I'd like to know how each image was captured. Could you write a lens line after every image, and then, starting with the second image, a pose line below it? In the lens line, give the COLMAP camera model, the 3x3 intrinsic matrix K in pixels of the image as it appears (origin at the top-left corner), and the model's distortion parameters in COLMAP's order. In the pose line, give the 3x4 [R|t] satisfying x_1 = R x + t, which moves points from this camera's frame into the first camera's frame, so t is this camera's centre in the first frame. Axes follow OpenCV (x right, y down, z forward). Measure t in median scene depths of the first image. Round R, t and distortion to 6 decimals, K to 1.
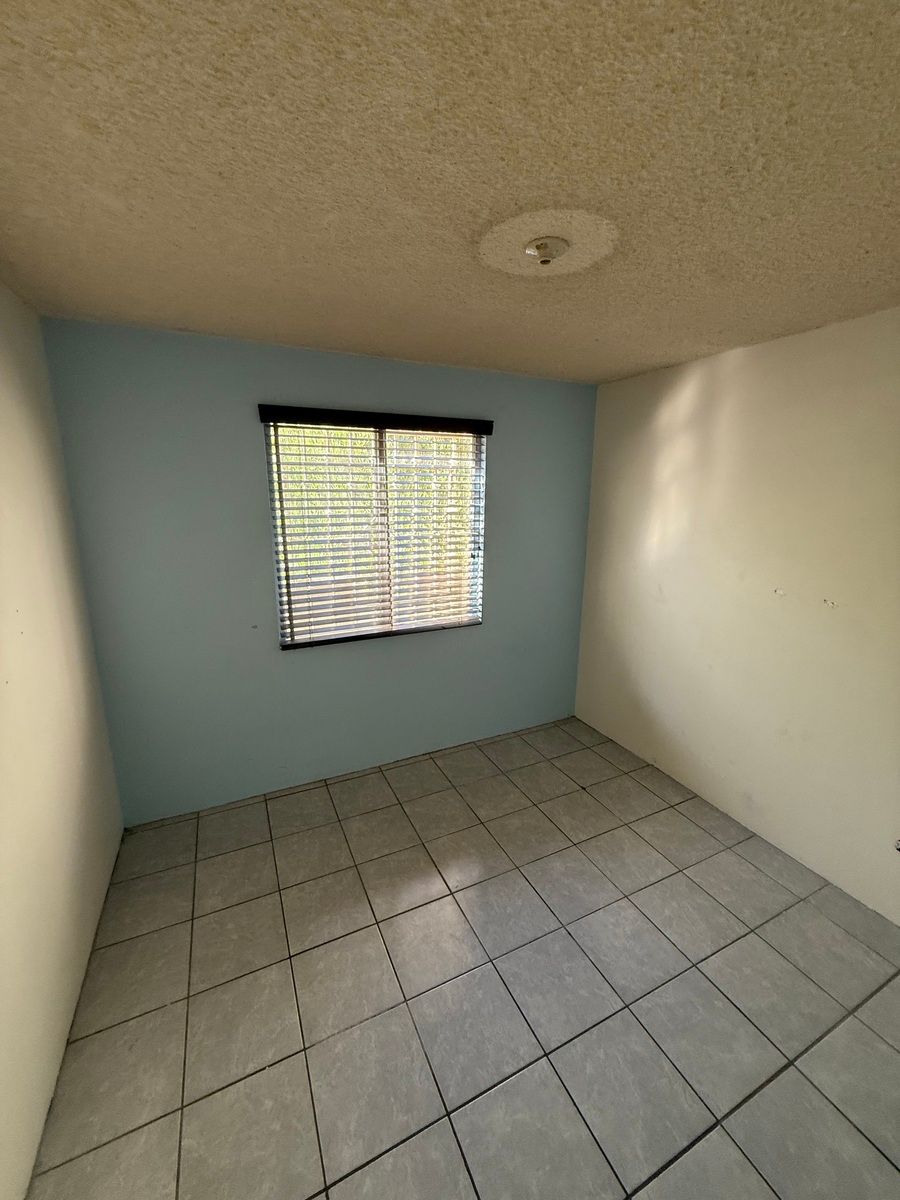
lens RADIAL K [[477.2, 0, 452.0], [0, 477.2, 596.1], [0, 0, 1]] dist [0.000498, -0.000429]
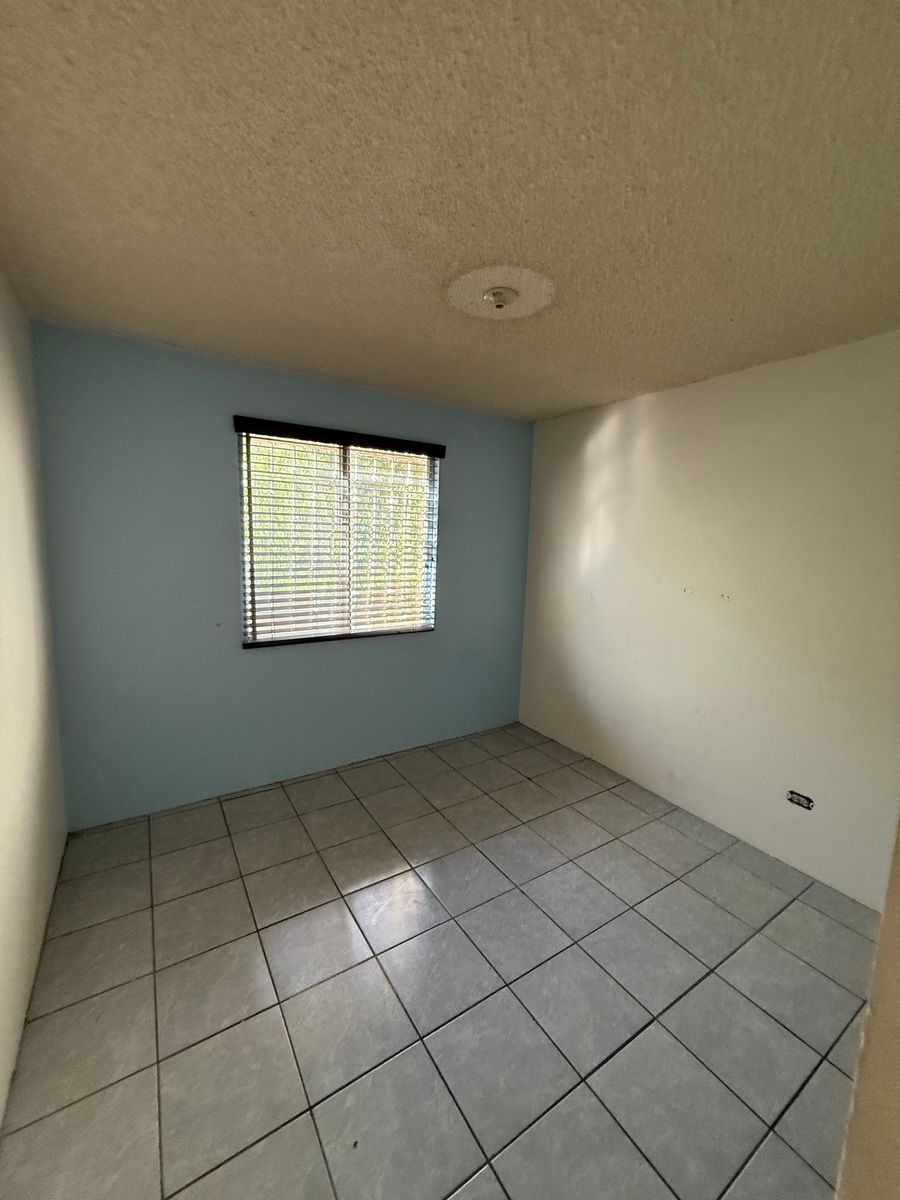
lens RADIAL K [[477.6, 0, 451.4], [0, 477.6, 595.3], [0, 0, 1]] dist [-0.001781, 0.000275]
pose [[0.991689, 0.009236, 0.128323, -0.056187], [0.002449, 0.995884, -0.090601, 0.115877], [-0.128632, 0.090163, 0.987585, -0.107501]]
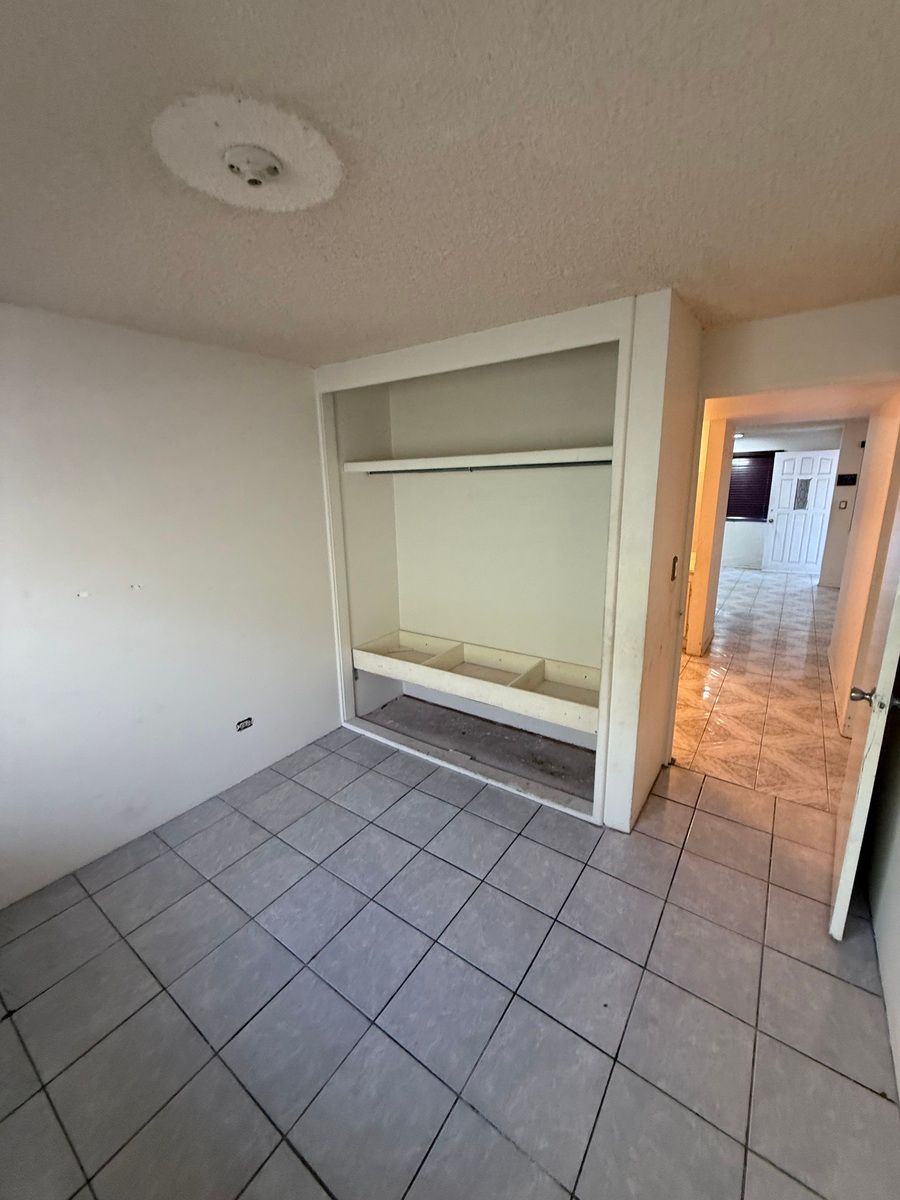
lens RADIAL K [[477.6, 0, 451.4], [0, 477.6, 595.3], [0, 0, 1]] dist [-0.001781, 0.000275]
pose [[-0.487382, -0.194454, 0.851262, -0.485610], [0.209981, 0.920180, 0.330420, -0.173160], [-0.847565, 0.339789, -0.407647, 0.820300]]
